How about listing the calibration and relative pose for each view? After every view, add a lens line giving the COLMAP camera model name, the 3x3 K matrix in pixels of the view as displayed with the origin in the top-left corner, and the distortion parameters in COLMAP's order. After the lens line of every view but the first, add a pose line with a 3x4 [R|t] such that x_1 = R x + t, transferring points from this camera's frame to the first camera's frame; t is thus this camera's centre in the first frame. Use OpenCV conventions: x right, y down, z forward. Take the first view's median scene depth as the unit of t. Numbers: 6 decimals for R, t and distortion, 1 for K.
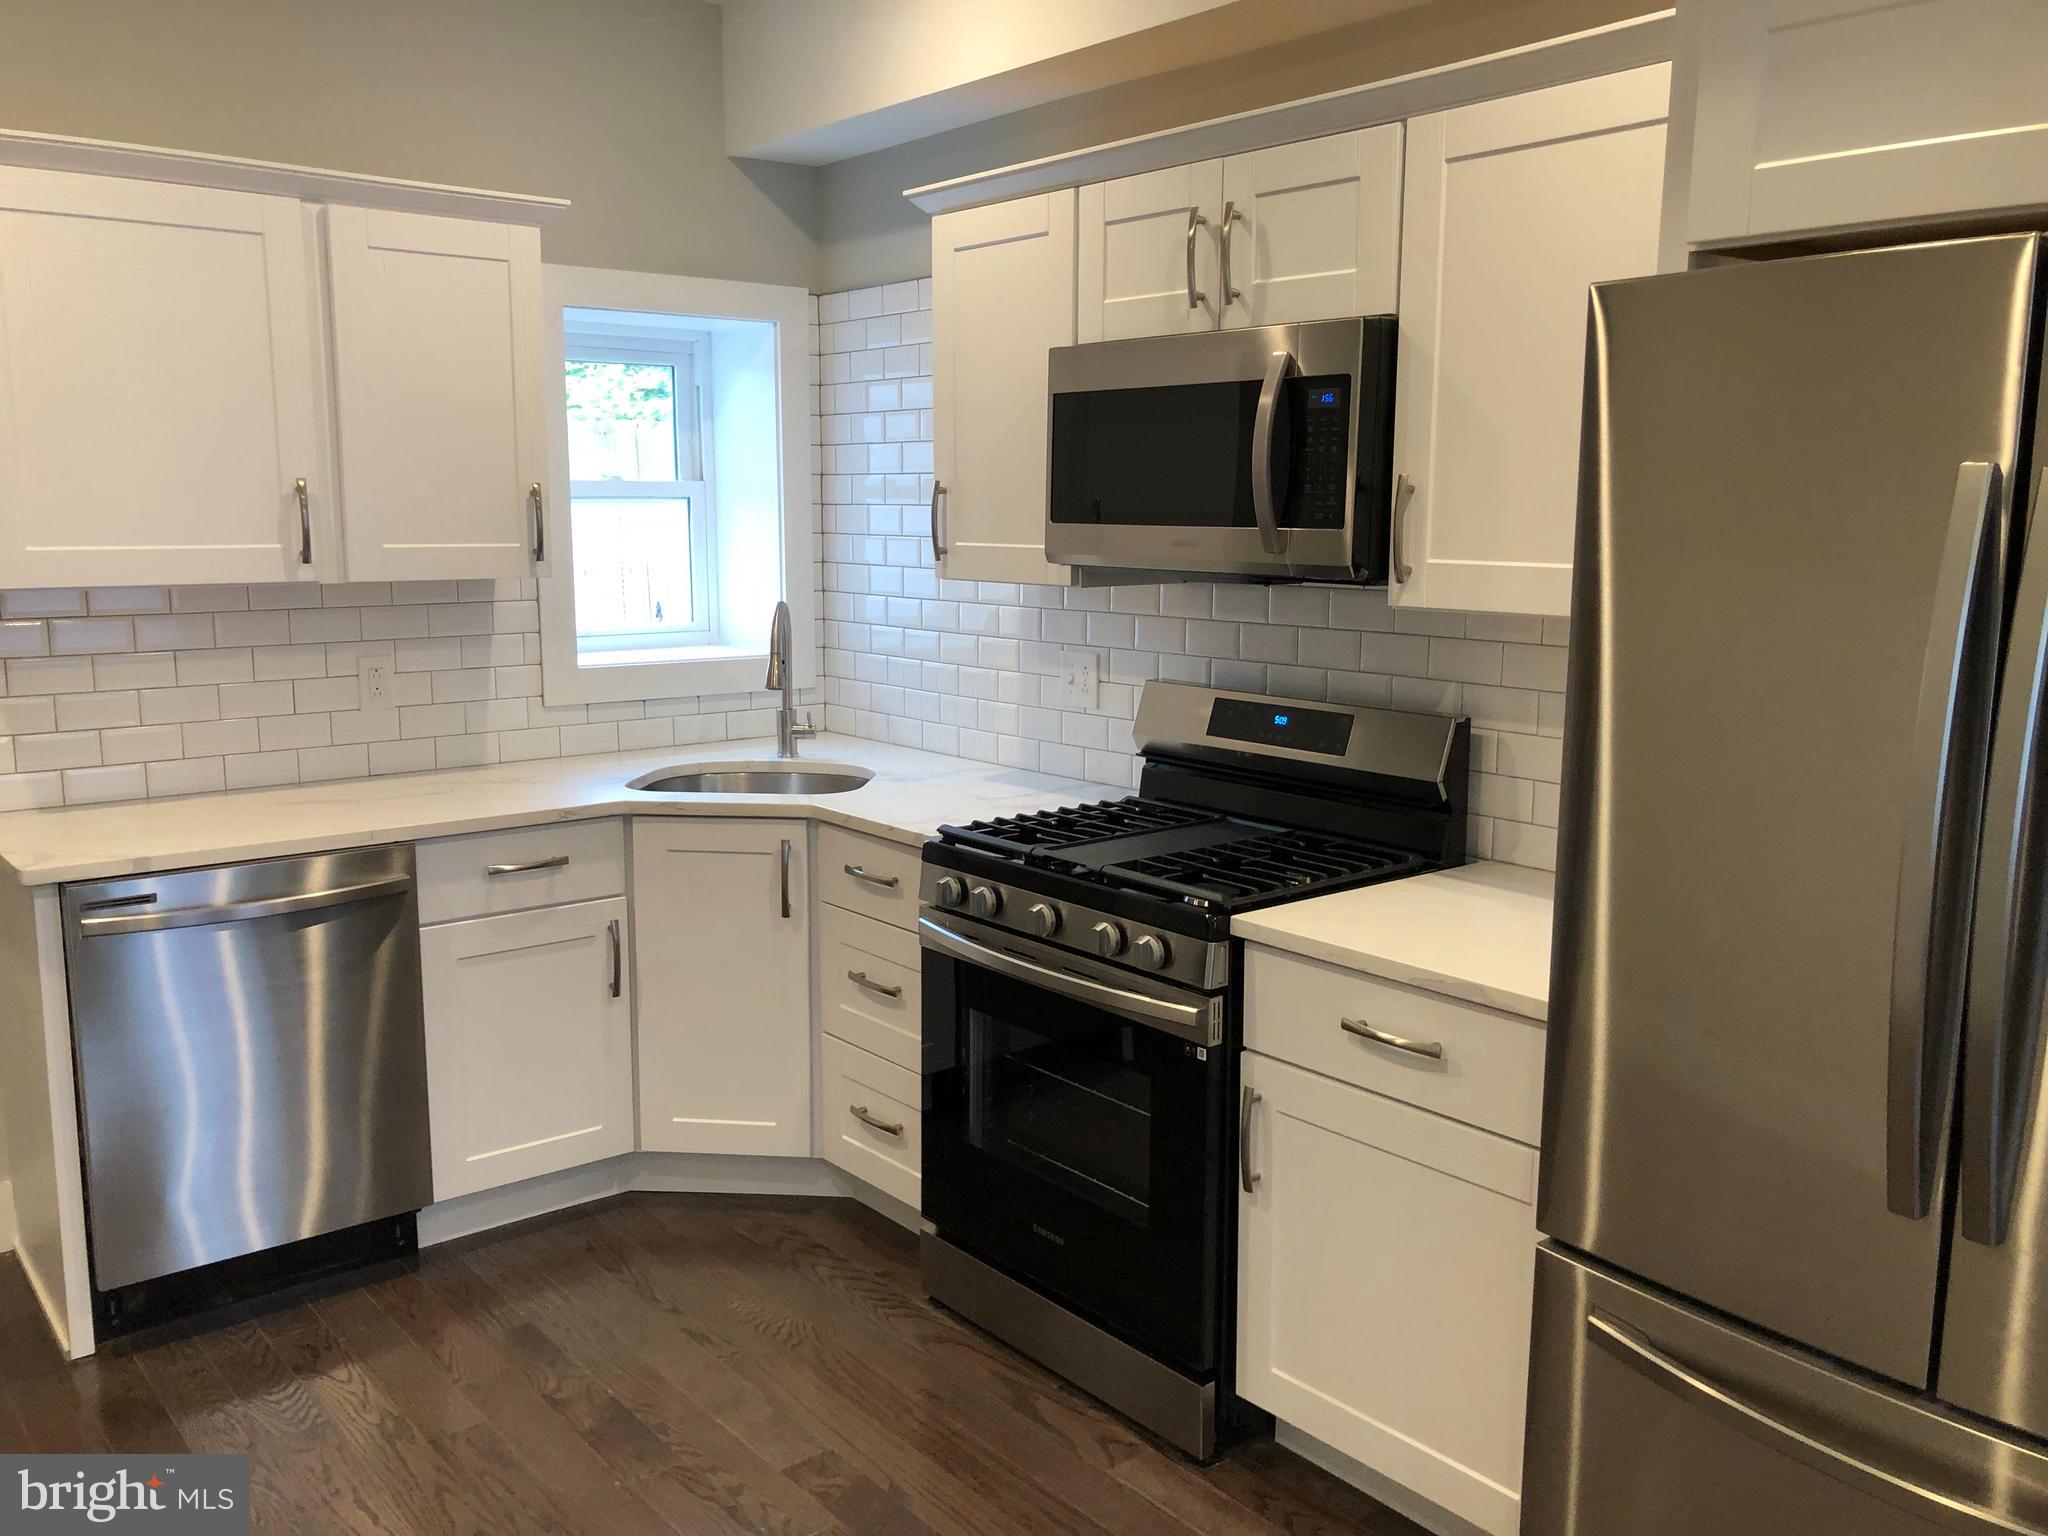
lens RADIAL K [[1679.0, 0, 1014.1], [0, 1679.0, 764.7], [0, 0, 1]] dist [0.077264, -0.155080]
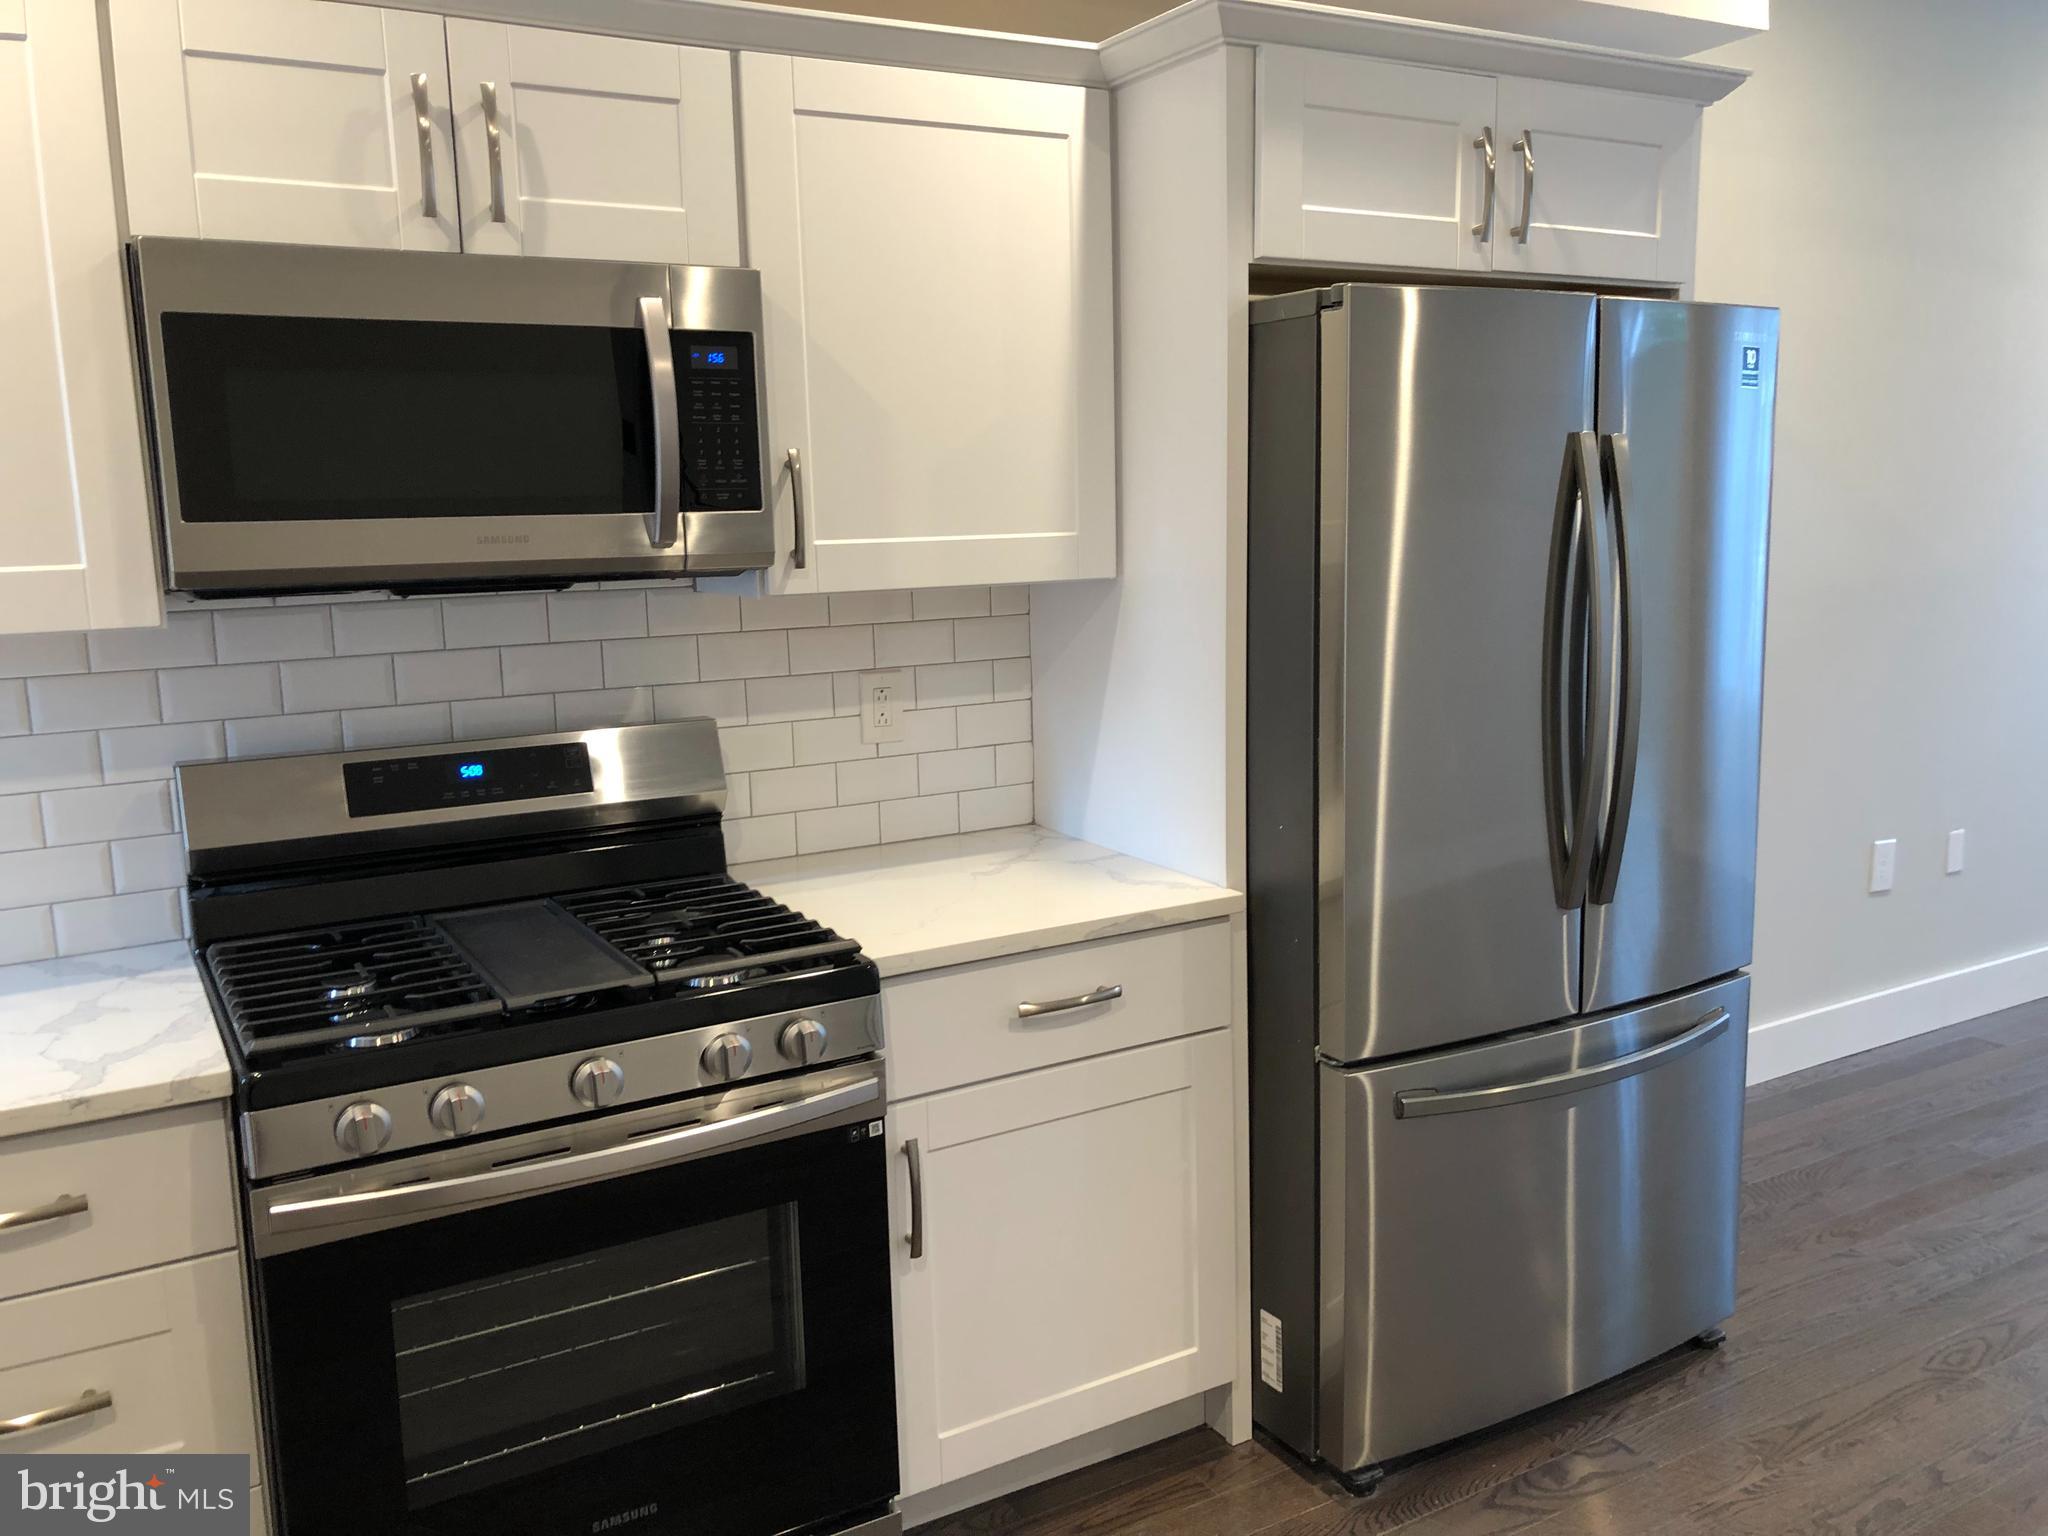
lens RADIAL K [[1687.3, 0, 1024.0], [0, 1687.3, 768.0], [0, 0, 1]] dist [0.014796, -0.002381]
pose [[0.161002, -0.164061, 0.973223, -0.532217], [0.182056, 0.974102, 0.134092, -0.082265], [-0.970018, 0.155592, 0.186701, 0.585543]]
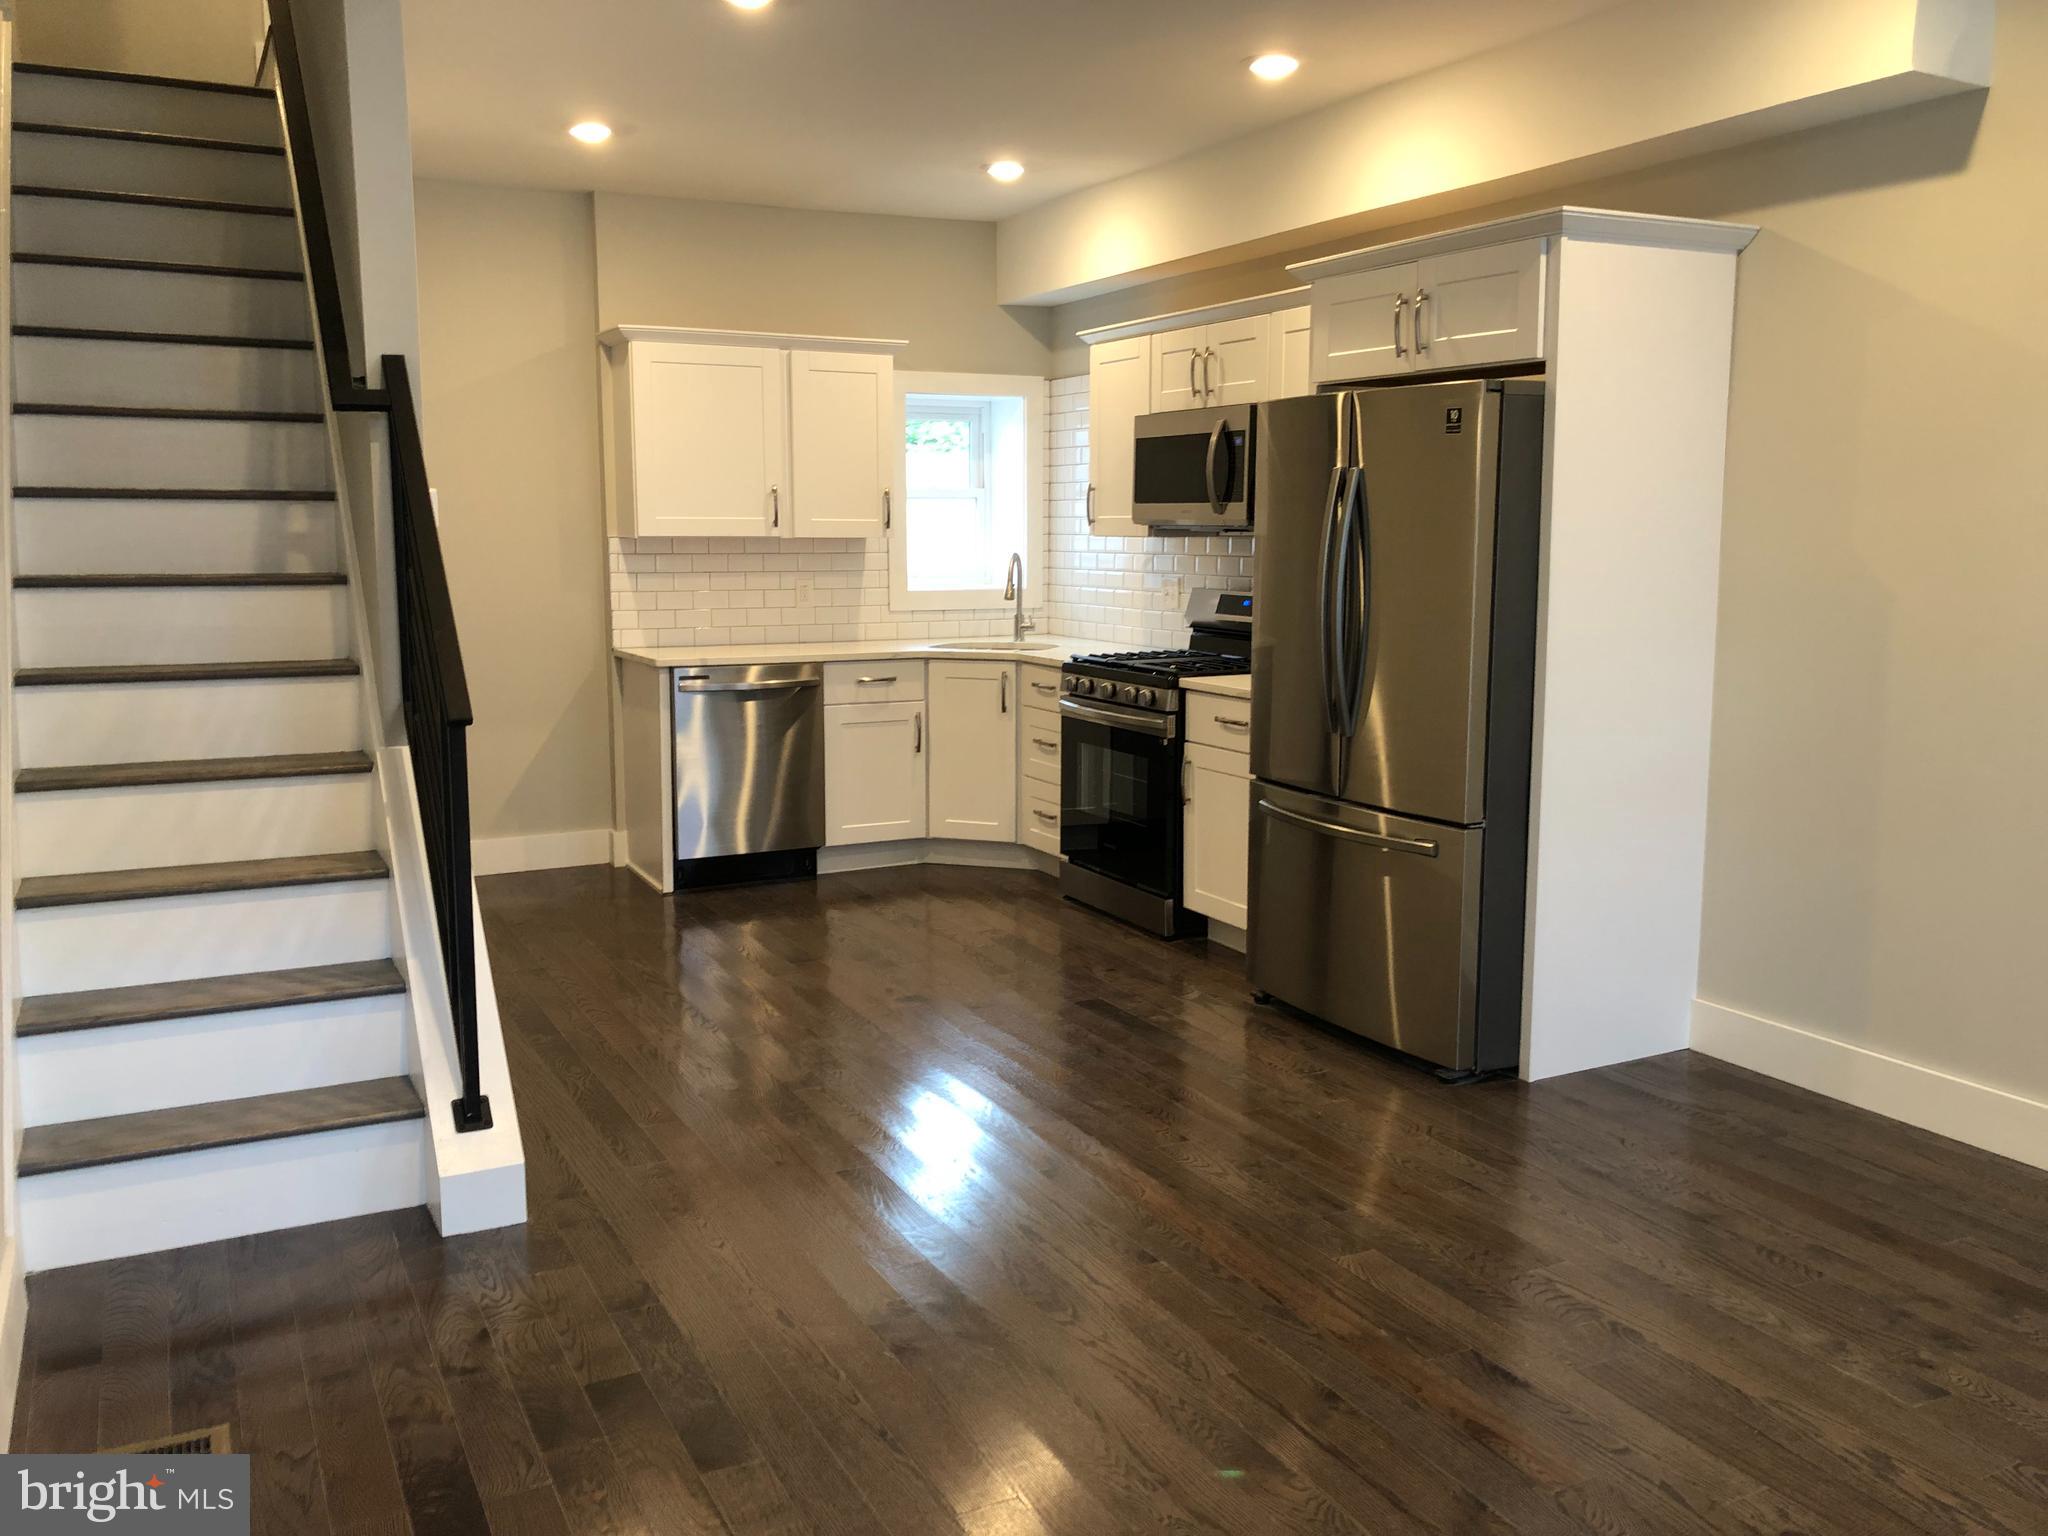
lens RADIAL K [[1679.0, 0, 1014.1], [0, 1679.0, 764.7], [0, 0, 1]] dist [0.077264, -0.155080]
pose [[0.976977, 0.027419, -0.211578, 0.301215], [-0.030188, 0.999496, -0.009866, 0.180542], [0.211200, 0.016026, 0.977311, -0.925464]]
